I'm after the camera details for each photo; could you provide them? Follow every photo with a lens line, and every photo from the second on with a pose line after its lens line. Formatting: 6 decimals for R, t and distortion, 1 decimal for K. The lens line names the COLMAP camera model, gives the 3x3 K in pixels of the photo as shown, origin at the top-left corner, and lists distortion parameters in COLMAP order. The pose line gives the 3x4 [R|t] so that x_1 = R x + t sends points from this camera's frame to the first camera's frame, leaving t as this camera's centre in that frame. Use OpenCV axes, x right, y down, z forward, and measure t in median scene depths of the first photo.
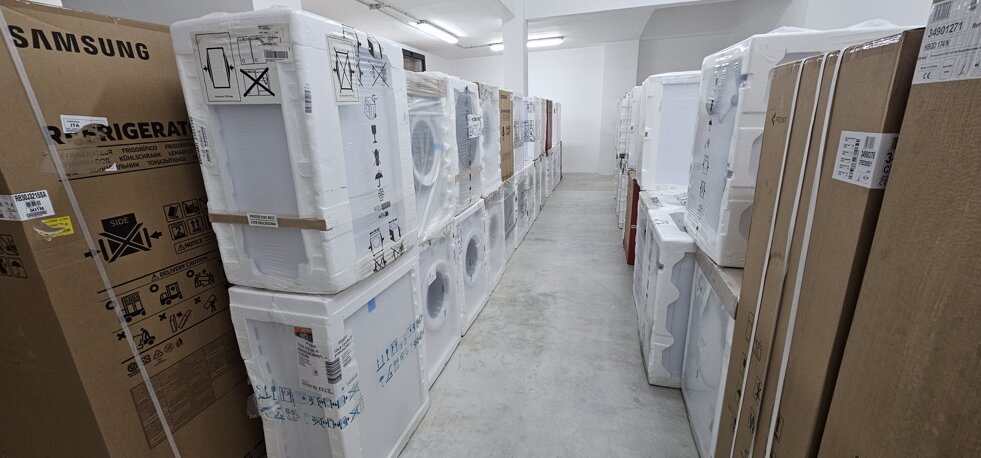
lens RADIAL K [[400.3, 0, 488.6], [0, 400.3, 233.5], [0, 0, 1]] dist [-0.003212, -0.000282]
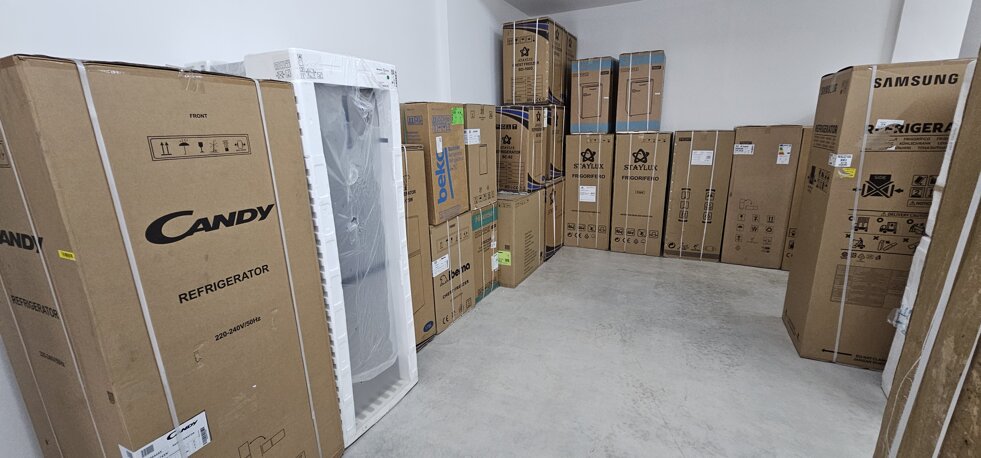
lens RADIAL K [[400.3, 0, 489.5], [0, 400.3, 232.1], [0, 0, 1]] dist [-0.003212, -0.000282]
pose [[-0.176477, 0.281542, -0.943181, 1.167332], [-0.251907, 0.913390, 0.319783, 0.064143], [0.951524, 0.294028, -0.090270, -0.454575]]
